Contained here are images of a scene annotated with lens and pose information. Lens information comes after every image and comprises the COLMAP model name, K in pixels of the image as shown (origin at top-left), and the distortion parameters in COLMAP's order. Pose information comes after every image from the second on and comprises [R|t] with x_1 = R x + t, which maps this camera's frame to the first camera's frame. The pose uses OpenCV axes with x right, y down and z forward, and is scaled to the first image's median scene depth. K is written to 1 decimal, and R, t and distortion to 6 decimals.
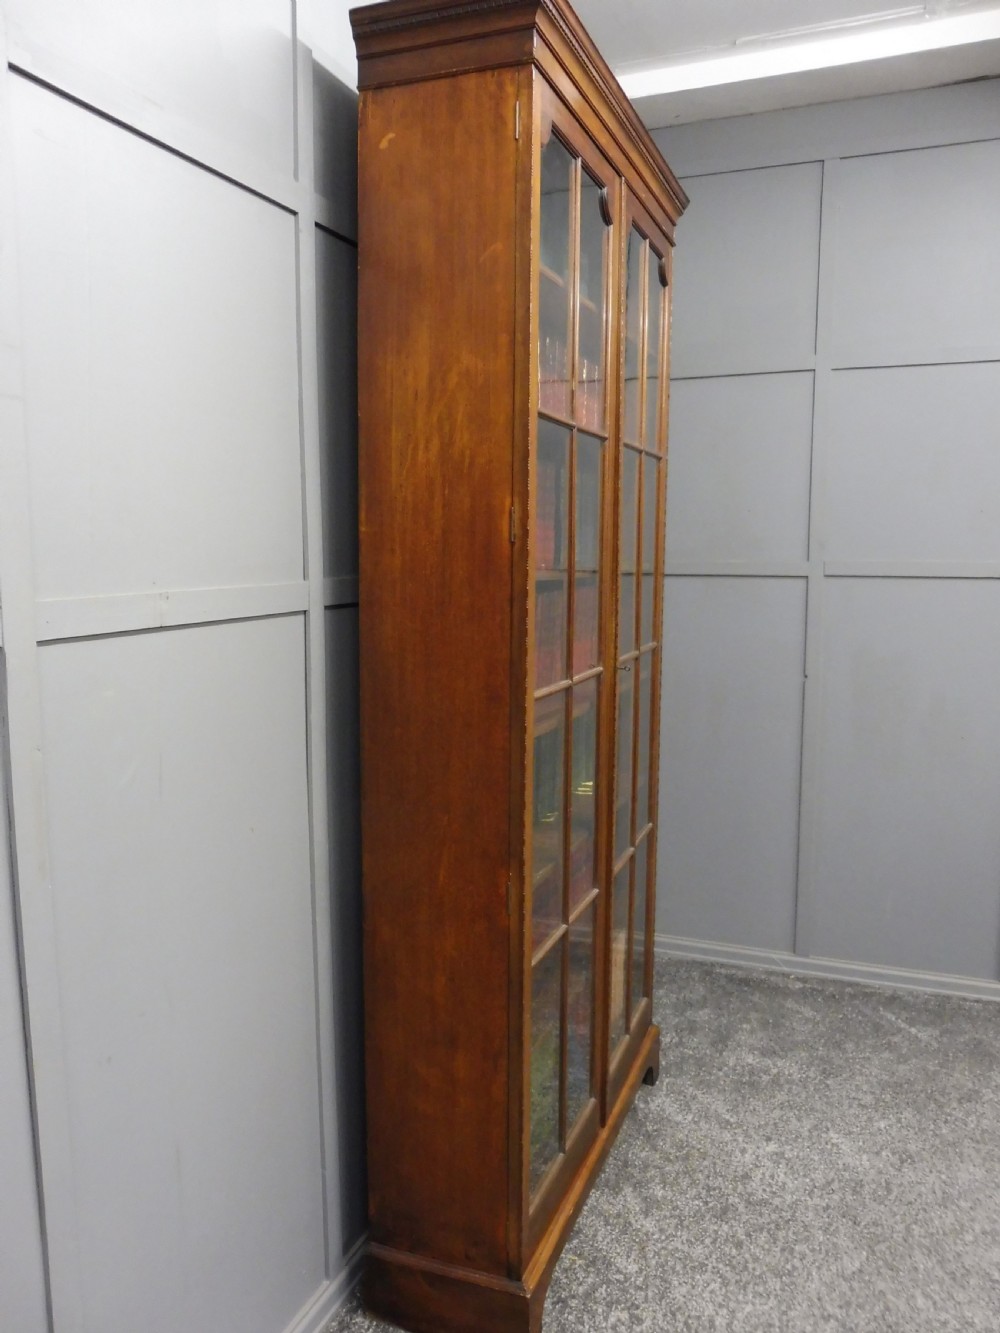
lens RADIAL K [[1046.0, 0, 508.3], [0, 1046.0, 678.6], [0, 0, 1]] dist [-0.045641, -0.001248]
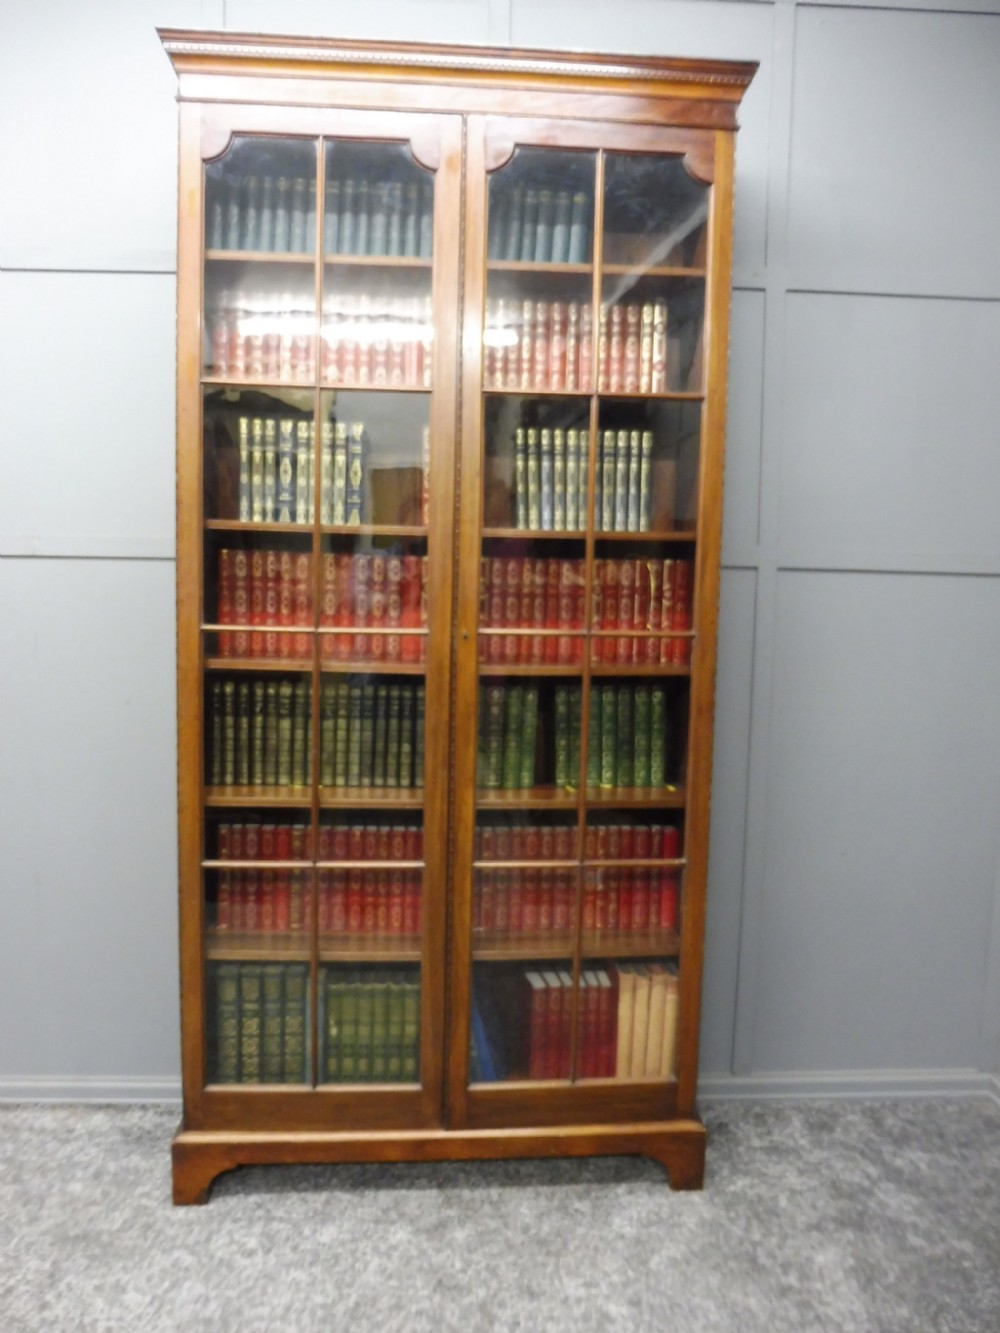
lens RADIAL K [[971.0, 0, 495.1], [0, 971.0, 677.0], [0, 0, 1]] dist [-0.047987, 0.004936]
pose [[0.412316, 0.085615, -0.907009, 0.964334], [-0.132827, 0.990586, 0.033123, -0.004633], [0.901306, 0.106819, 0.419806, 0.713919]]
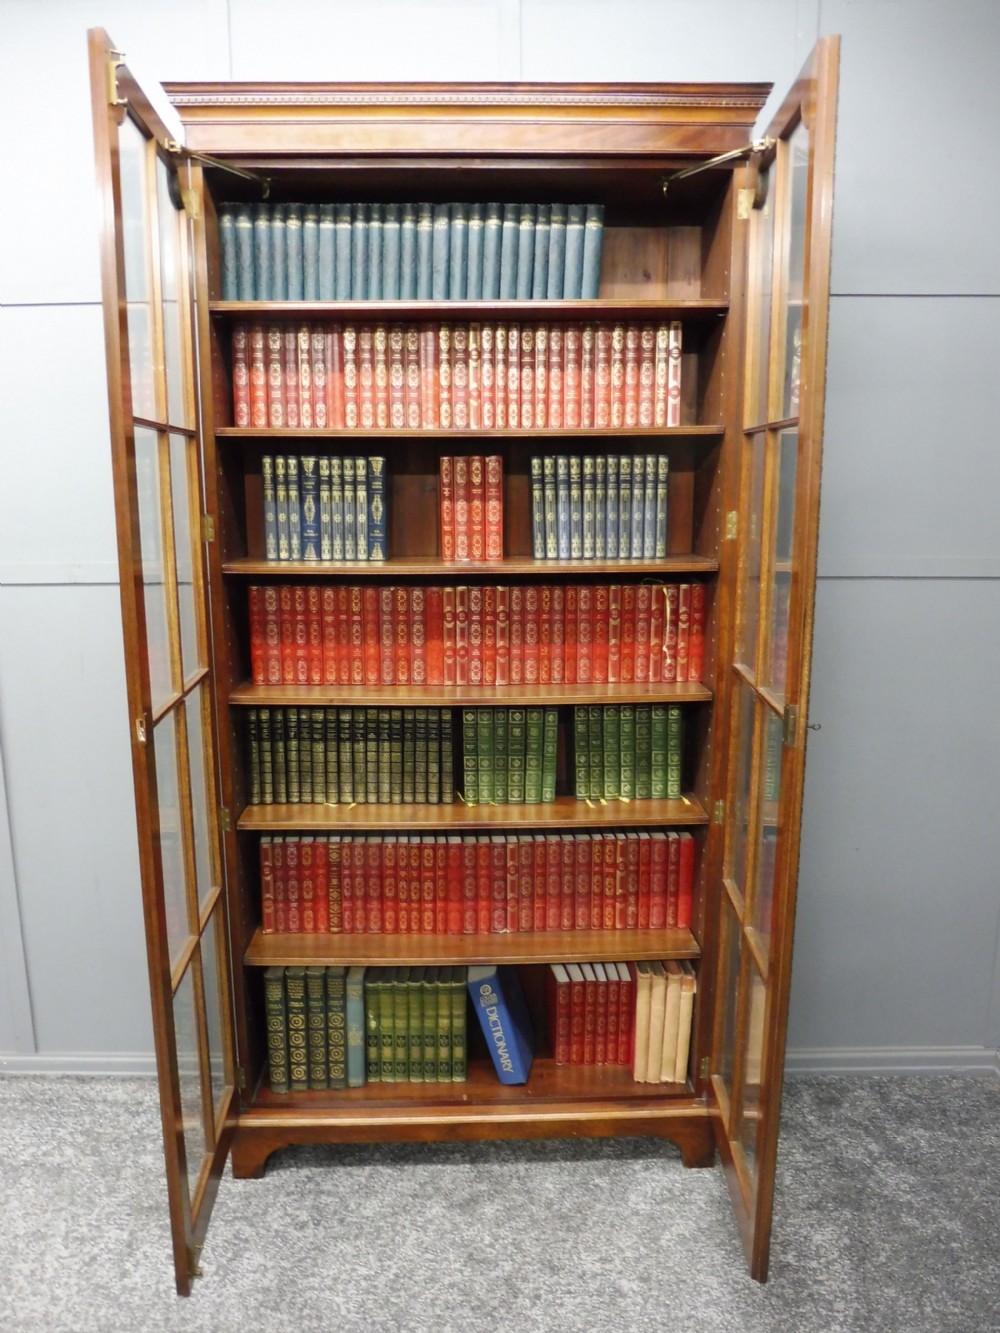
lens RADIAL K [[971.0, 0, 496.2], [0, 971.0, 677.0], [0, 0, 1]] dist [-0.047987, 0.004936]
pose [[0.368539, 0.174623, -0.913064, 0.997631], [-0.113601, 0.983297, 0.142203, -0.141844], [0.922645, 0.051318, 0.382221, 0.713900]]
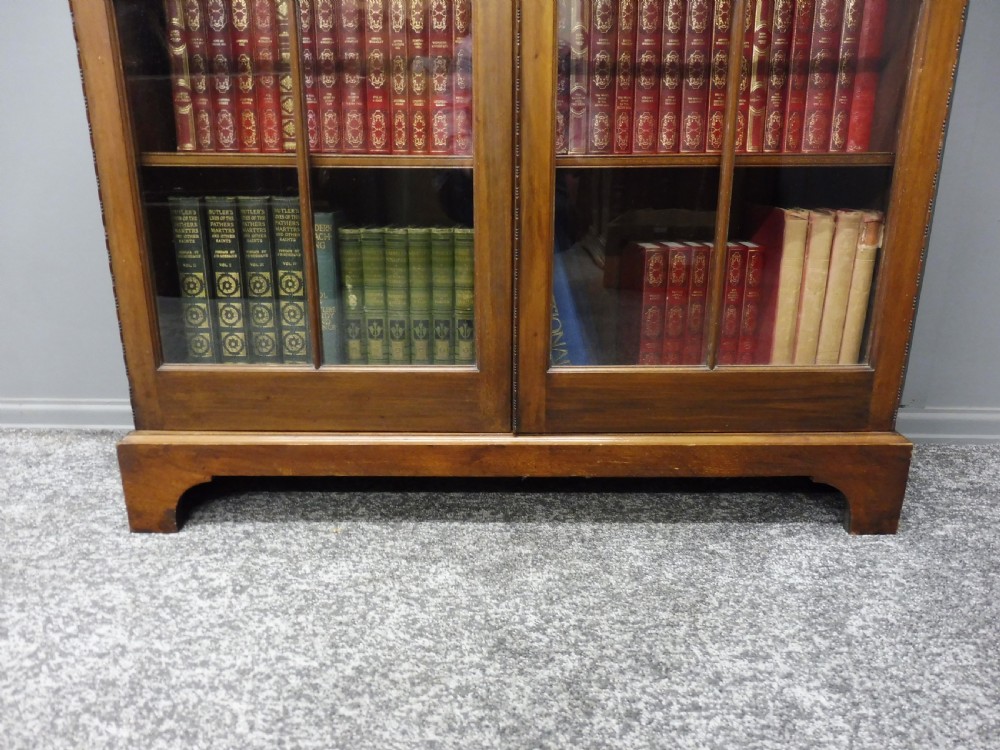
lens RADIAL K [[728.4, 0, 505.4], [0, 728.4, 379.7], [0, 0, 1]] dist [-0.047987, 0.004936]
pose [[0.329357, 0.263620, -0.906658, 0.535619], [-0.117570, 0.964211, 0.237645, 0.335612], [0.936857, 0.028325, 0.348564, 0.946776]]
